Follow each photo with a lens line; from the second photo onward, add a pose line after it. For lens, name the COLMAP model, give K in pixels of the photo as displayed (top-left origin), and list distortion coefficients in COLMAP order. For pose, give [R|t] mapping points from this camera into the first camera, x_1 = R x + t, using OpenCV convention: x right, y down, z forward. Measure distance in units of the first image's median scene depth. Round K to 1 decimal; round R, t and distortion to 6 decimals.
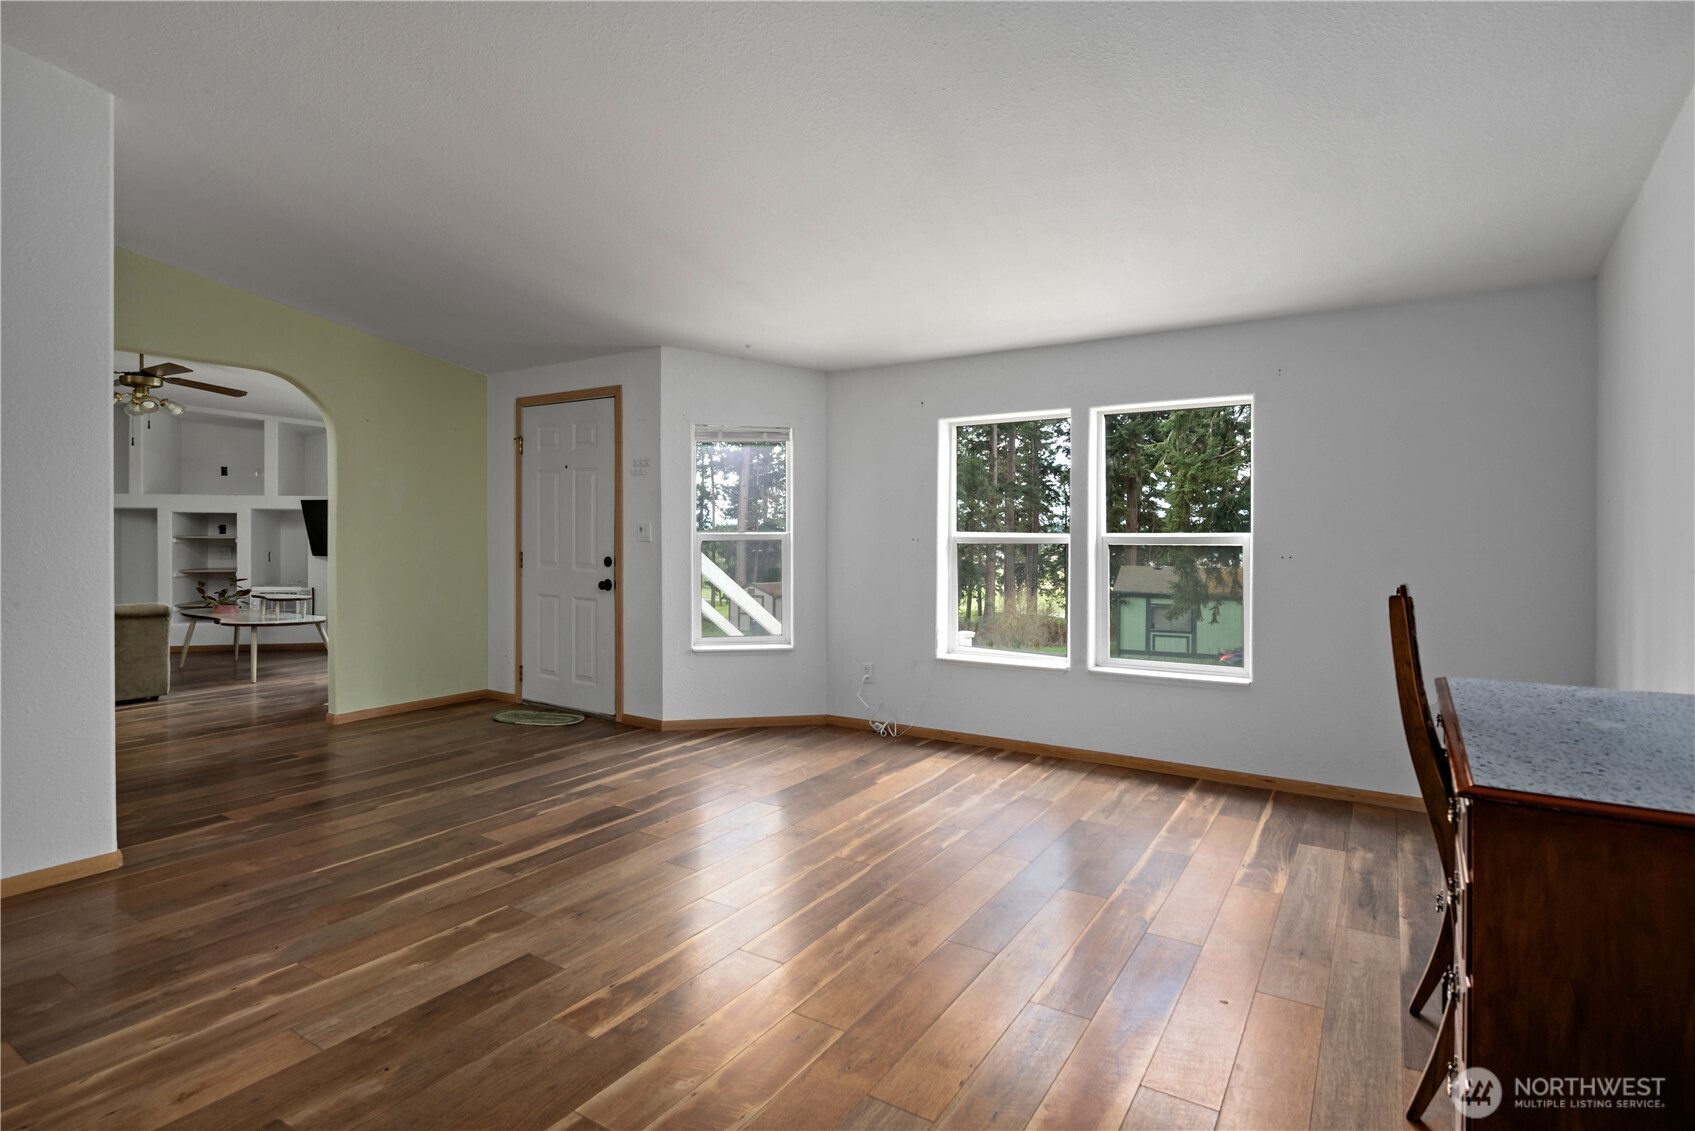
lens RADIAL K [[844.5, 0, 851.2], [0, 844.5, 538.5], [0, 0, 1]] dist [-0.005348, -0.002546]
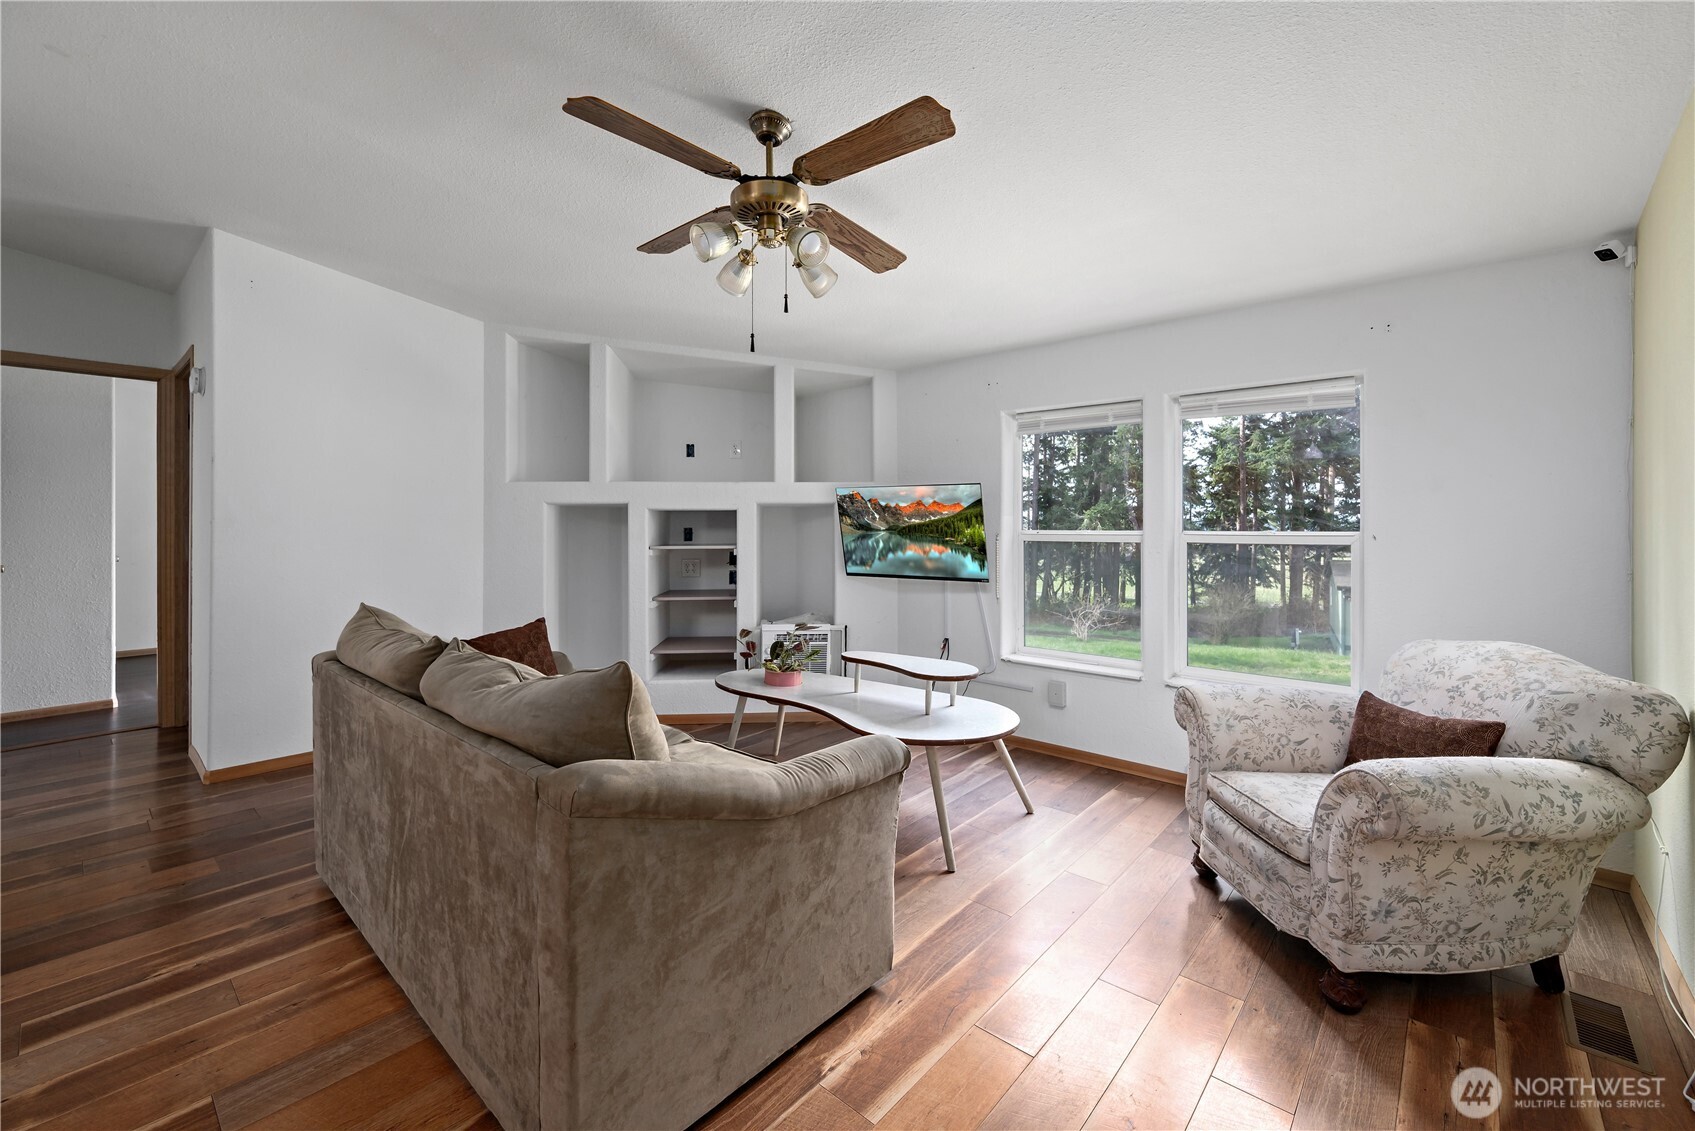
lens RADIAL K [[697.2, 0, 849.3], [0, 697.2, 521.5], [0, 0, 1]] dist [-0.000681, -0.002144]
pose [[0.988273, -0.009708, -0.152387, -1.000828], [0.007131, 0.999822, -0.017450, -0.020790], [0.152529, 0.016159, 0.988167, 0.869473]]
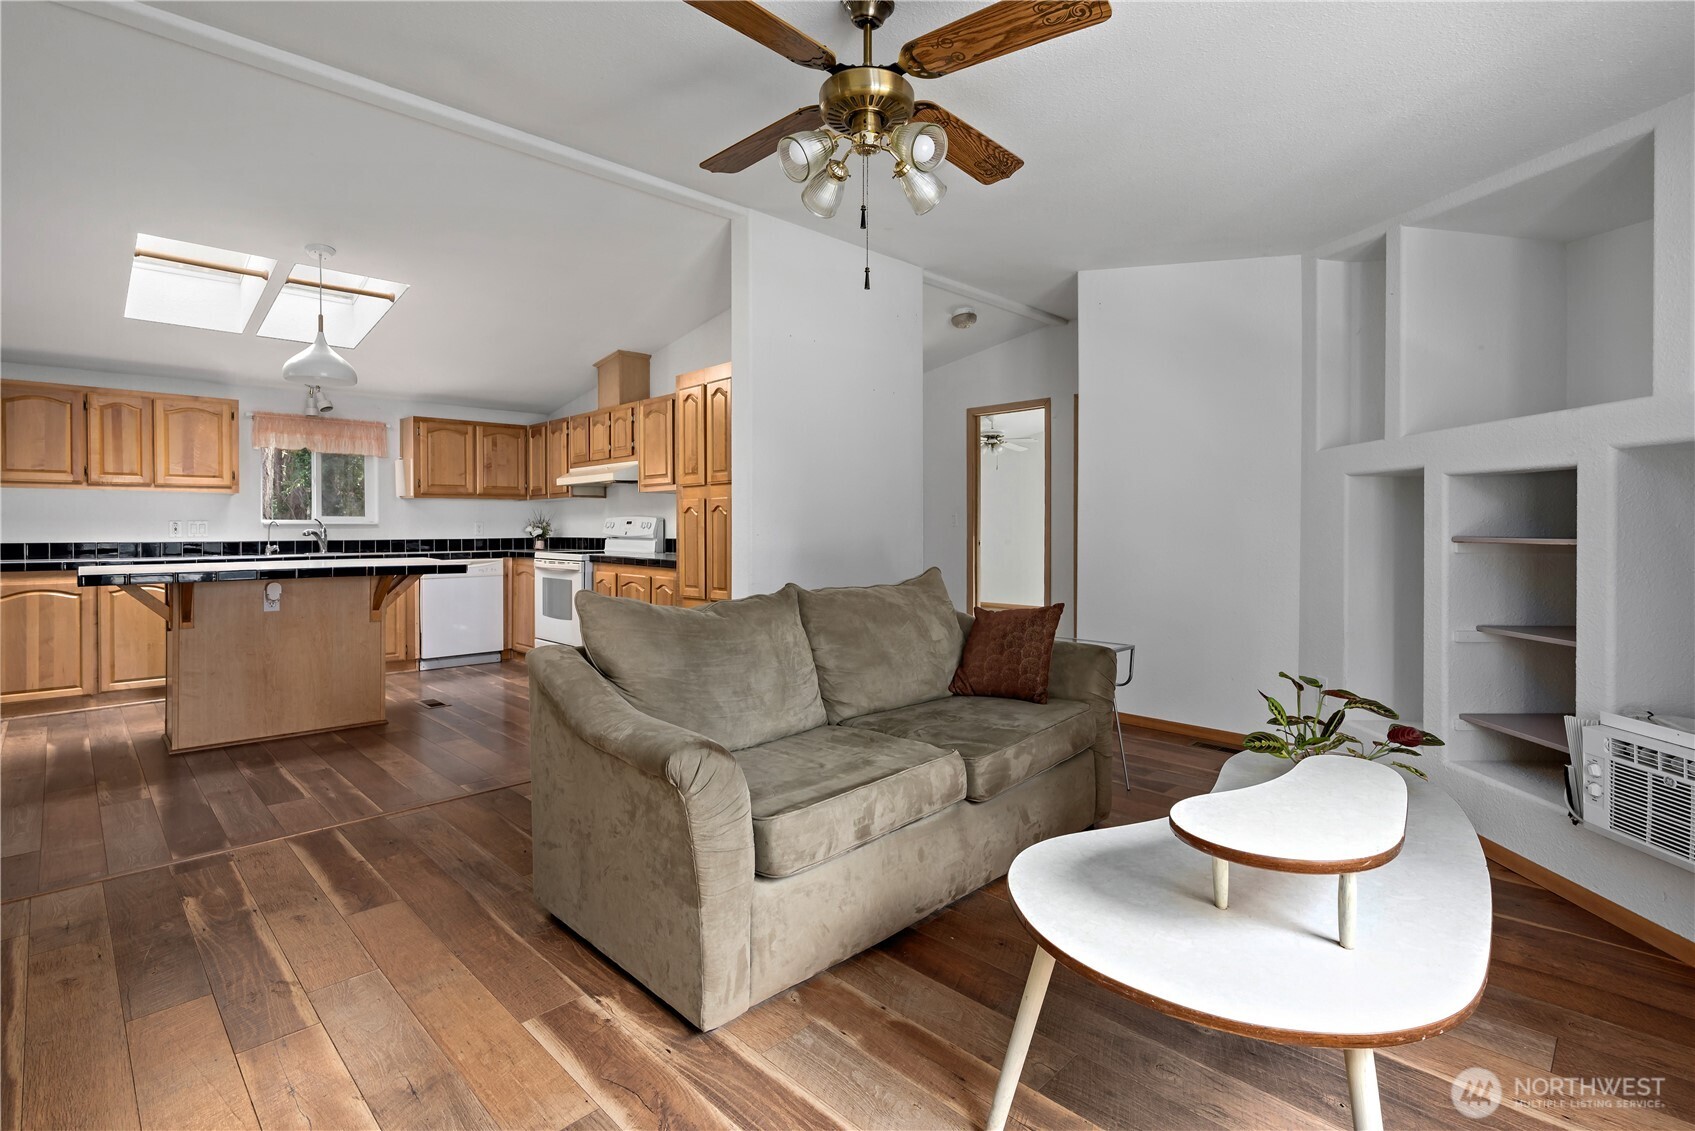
lens RADIAL K [[784.8, 0, 855.9], [0, 784.8, 533.3], [0, 0, 1]] dist [-0.003484, 0.000060]
pose [[-0.202447, 0.006453, -0.979272, -0.693751], [-0.011477, 0.999894, 0.008961, -0.008653], [0.979226, 0.013053, -0.202351, 1.417084]]
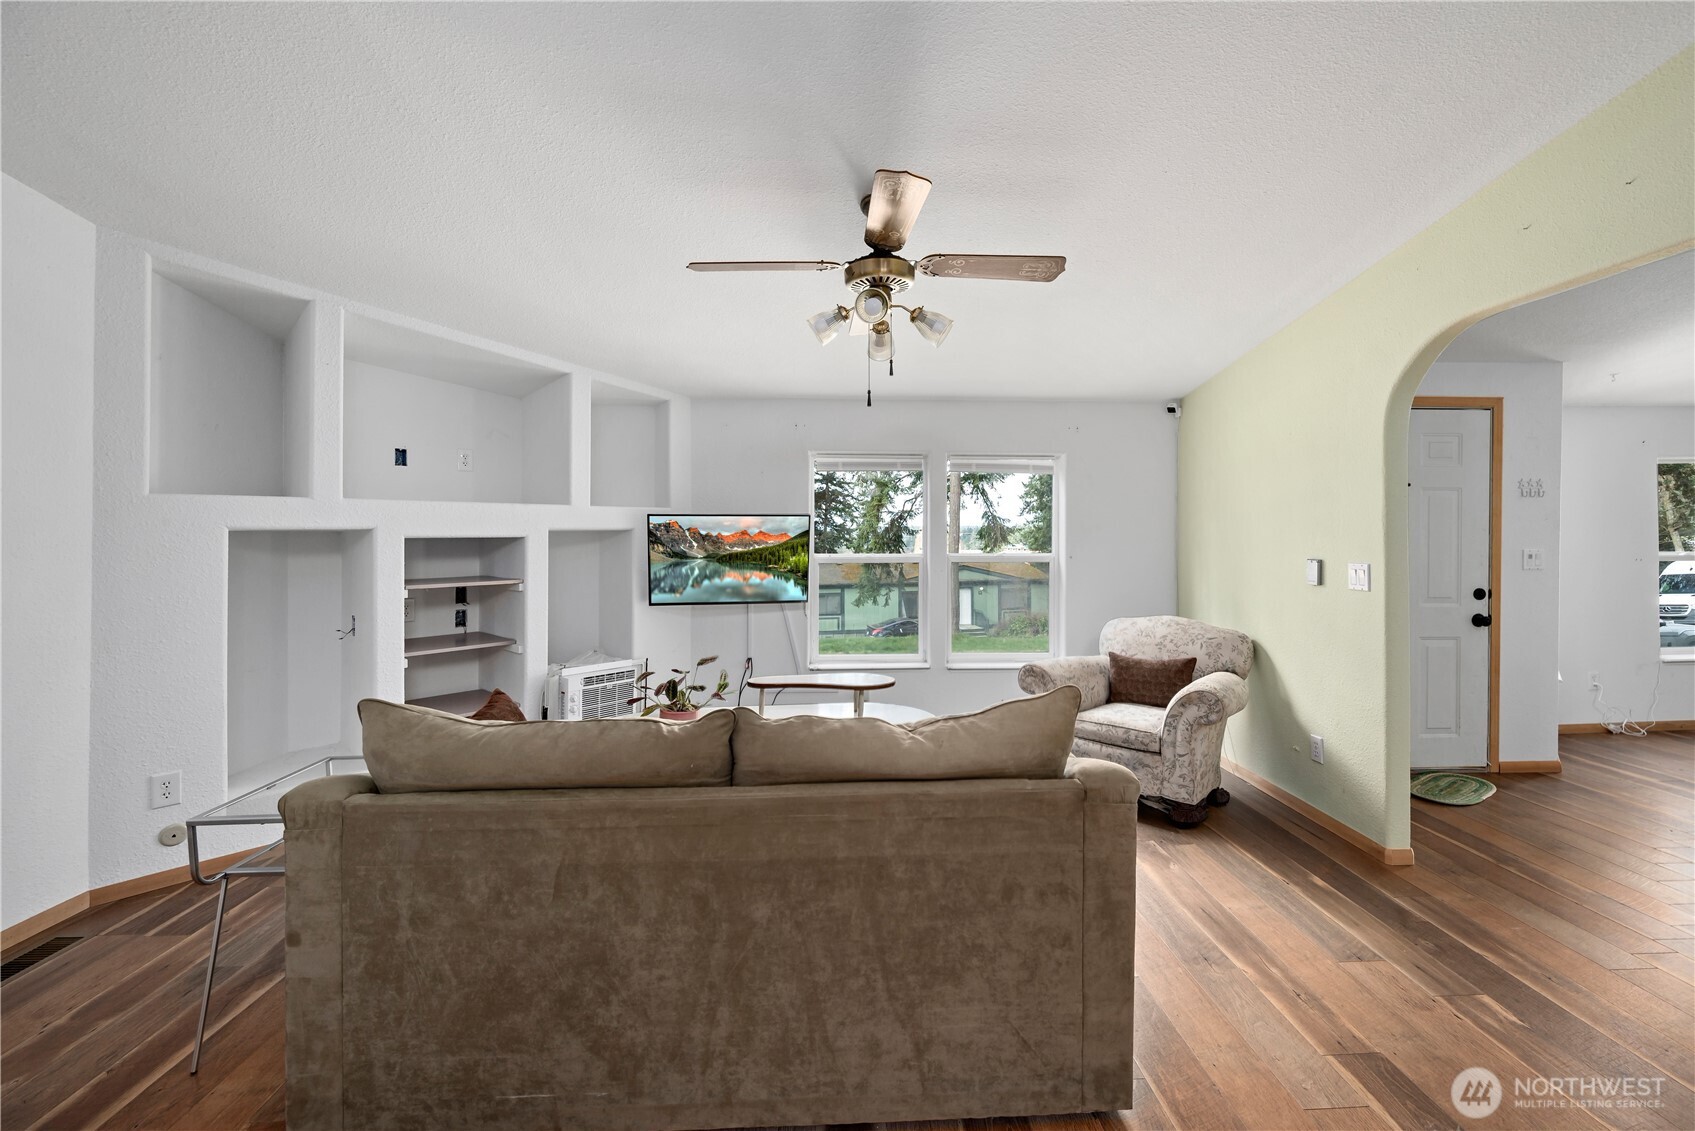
lens RADIAL K [[697.2, 0, 861.1], [0, 697.2, 532.2], [0, 0, 1]] dist [-0.000681, -0.002144]
pose [[0.814098, -0.007303, 0.580682, -1.452904], [0.014607, 0.999862, -0.007903, -0.048296], [-0.580544, 0.014916, 0.814092, 0.910550]]
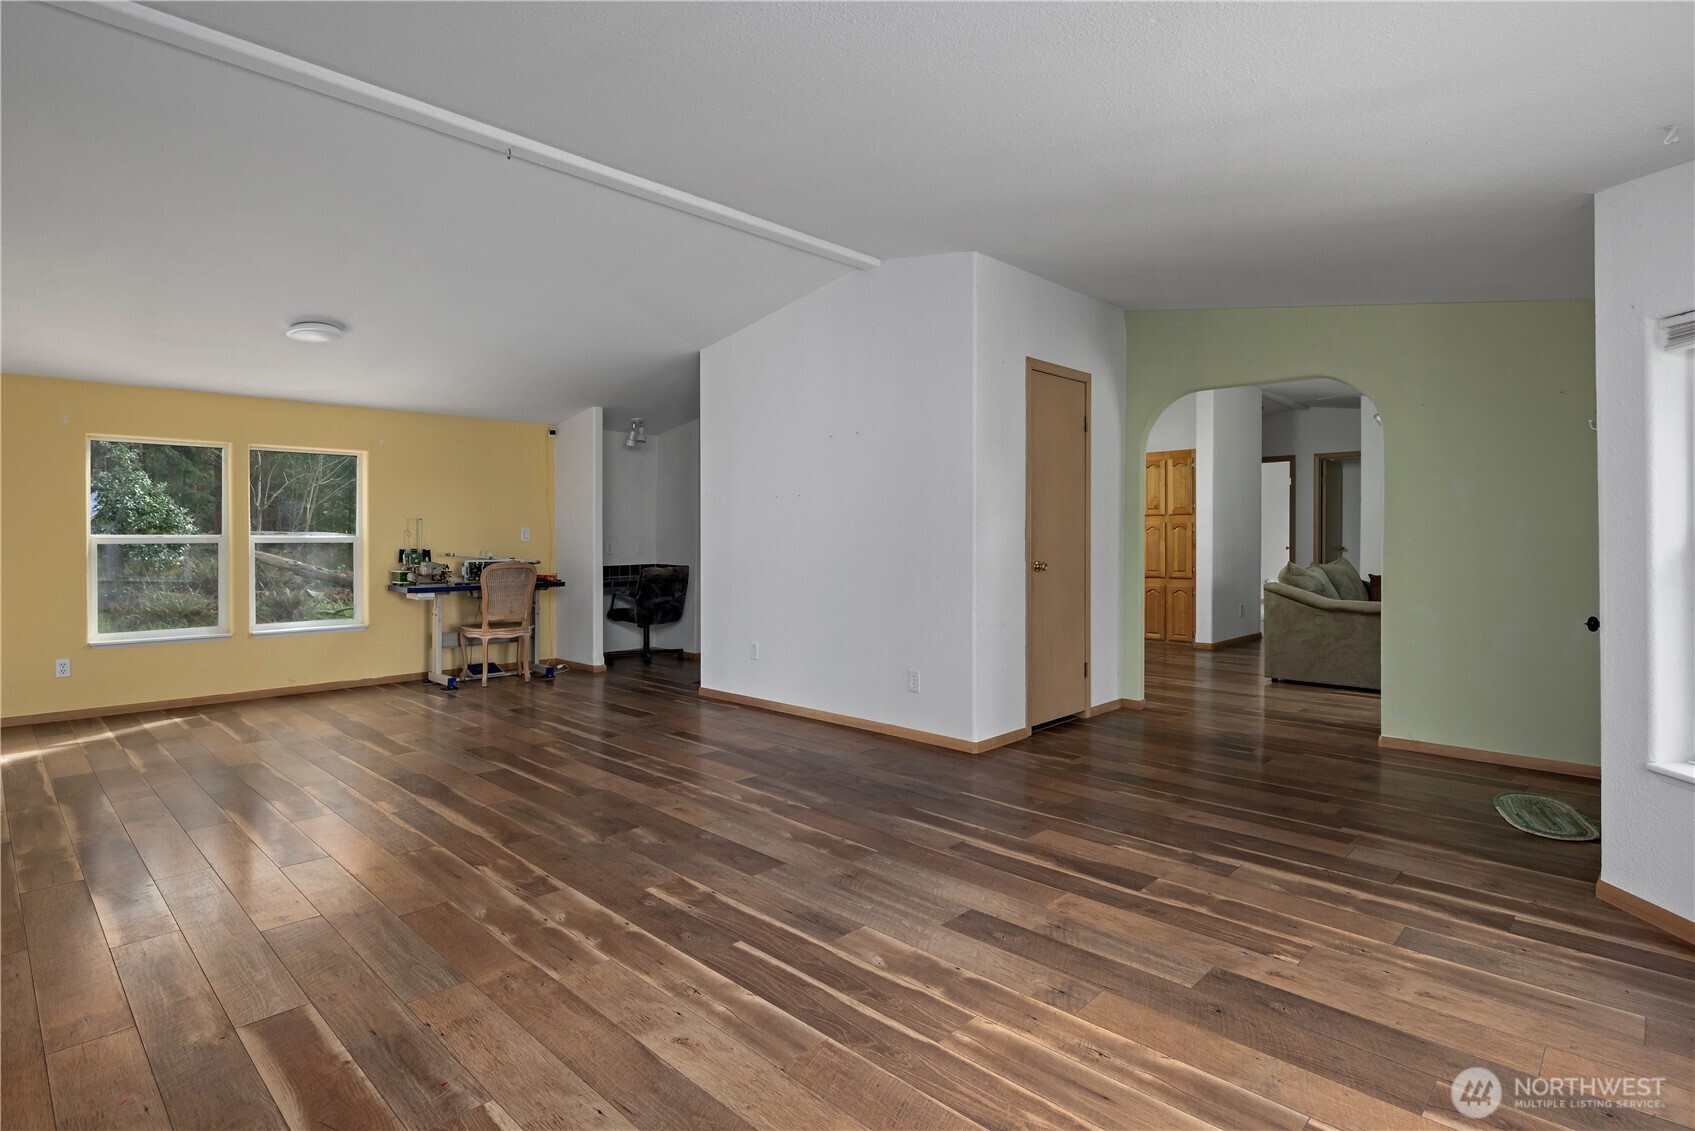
lens RADIAL K [[844.5, 0, 863.4], [0, 844.5, 549.8], [0, 0, 1]] dist [-0.005348, -0.002546]
pose [[-0.185071, 0.013397, -0.982634, 0.439504], [-0.008078, 0.999853, 0.015153, -0.002126], [0.982692, 0.010742, -0.184936, 0.698347]]
